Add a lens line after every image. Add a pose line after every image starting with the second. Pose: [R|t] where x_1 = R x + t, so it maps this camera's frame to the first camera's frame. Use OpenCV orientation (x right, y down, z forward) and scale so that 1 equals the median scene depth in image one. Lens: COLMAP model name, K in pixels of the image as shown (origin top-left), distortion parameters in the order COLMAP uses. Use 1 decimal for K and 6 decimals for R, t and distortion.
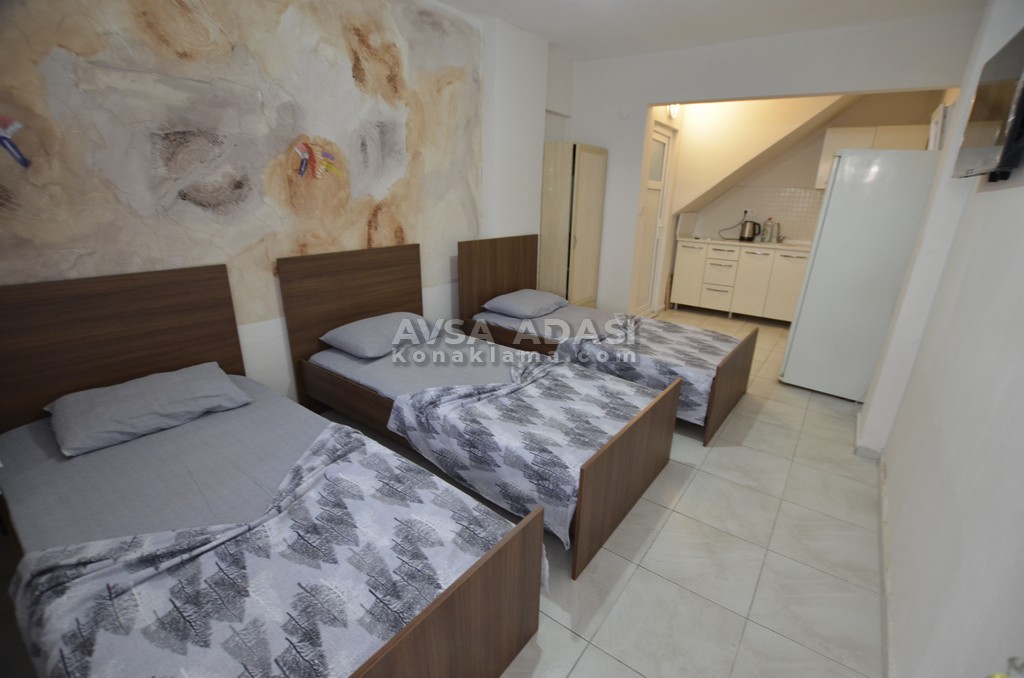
lens RADIAL K [[448.5, 0, 528.2], [0, 448.5, 340.9], [0, 0, 1]] dist [-0.029085, 0.005595]
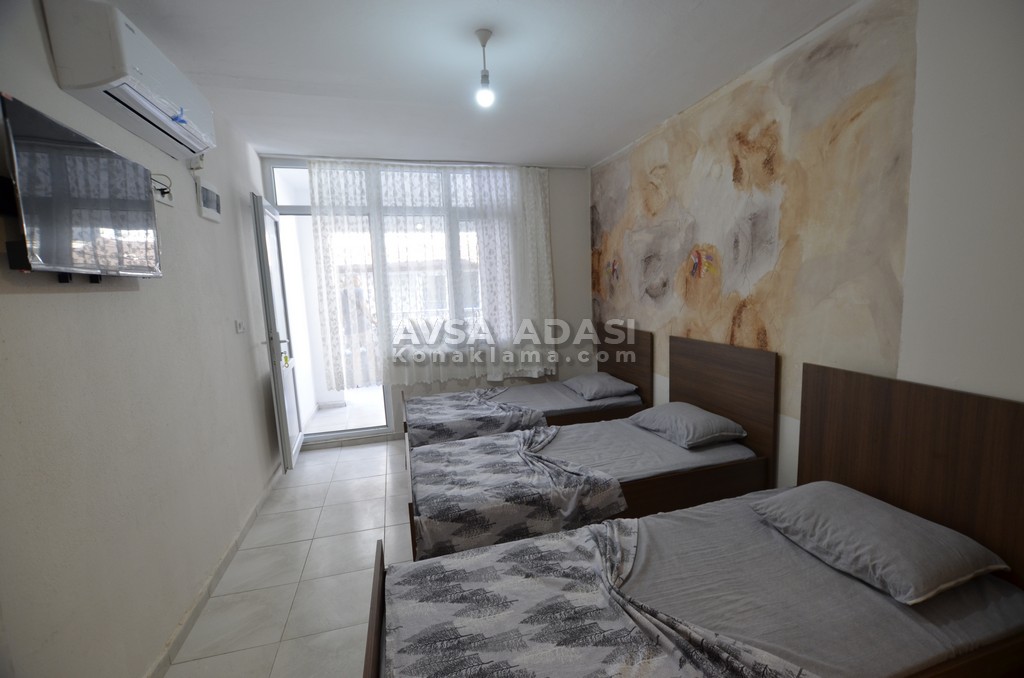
lens RADIAL K [[448.5, 0, 528.2], [0, 448.5, 340.9], [0, 0, 1]] dist [-0.029085, 0.005595]
pose [[-0.604818, 0.094629, -0.790722, 0.755128], [-0.235331, 0.927334, 0.290981, -0.446928], [0.760798, 0.362072, -0.538599, 1.350968]]
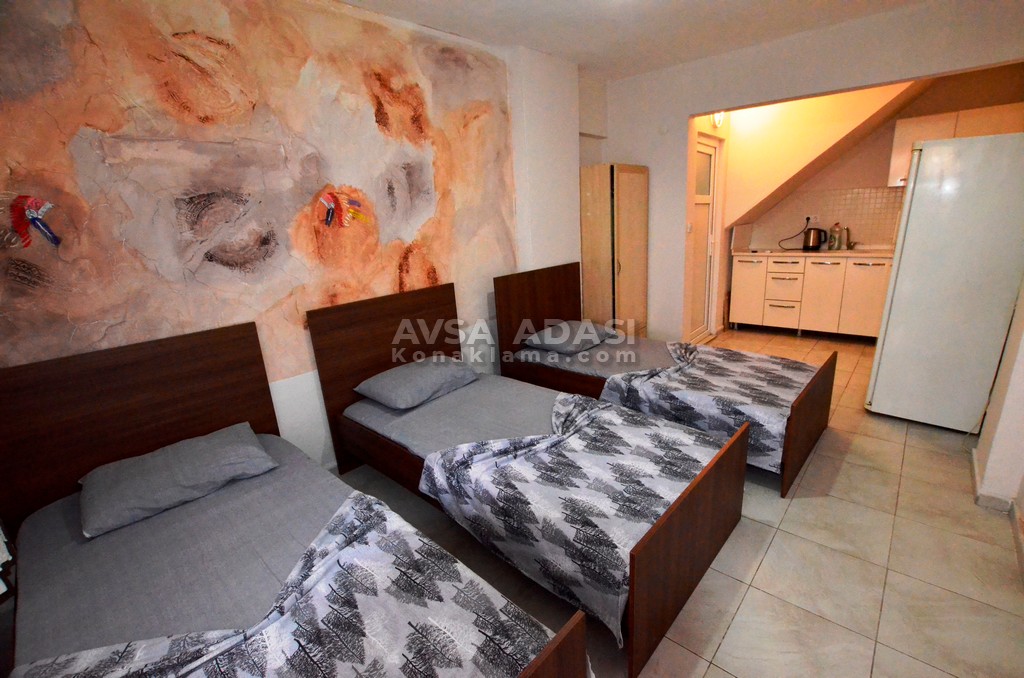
lens RADIAL K [[448.5, 0, 528.2], [0, 448.5, 340.9], [0, 0, 1]] dist [-0.029085, 0.005595]
pose [[0.991427, -0.055024, -0.118512, 0.029451], [0.049137, 0.997435, -0.052041, -0.043927], [0.121072, 0.045772, 0.991588, 0.085979]]
